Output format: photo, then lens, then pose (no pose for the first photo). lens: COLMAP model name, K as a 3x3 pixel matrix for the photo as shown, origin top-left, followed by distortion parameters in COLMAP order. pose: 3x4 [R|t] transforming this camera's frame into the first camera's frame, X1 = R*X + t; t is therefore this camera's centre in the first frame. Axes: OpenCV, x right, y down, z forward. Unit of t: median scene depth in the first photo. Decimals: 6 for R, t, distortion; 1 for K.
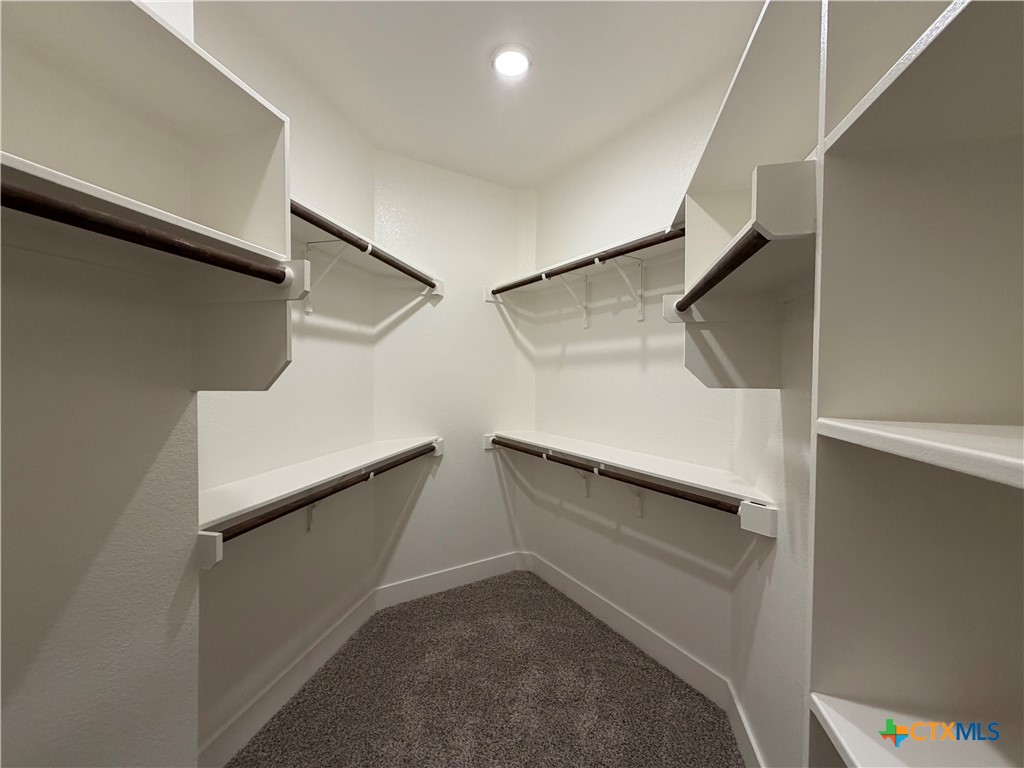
lens RADIAL K [[411.3, 0, 509.6], [0, 411.3, 381.3], [0, 0, 1]] dist [-0.000278, 0.000133]
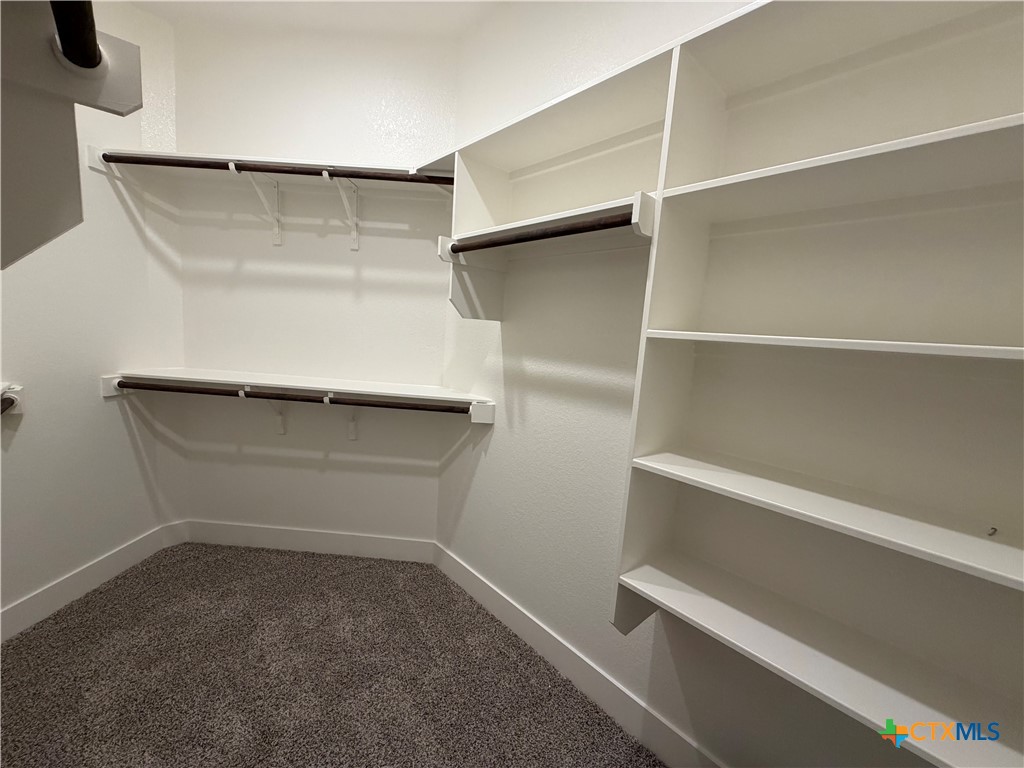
lens RADIAL K [[411.3, 0, 510.5], [0, 411.3, 383.0], [0, 0, 1]] dist [-0.000278, 0.000133]
pose [[0.559427, -0.074043, 0.825566, -0.298202], [-0.050296, 0.991135, 0.122974, 0.030141], [-0.827353, -0.110318, 0.550743, 0.087936]]
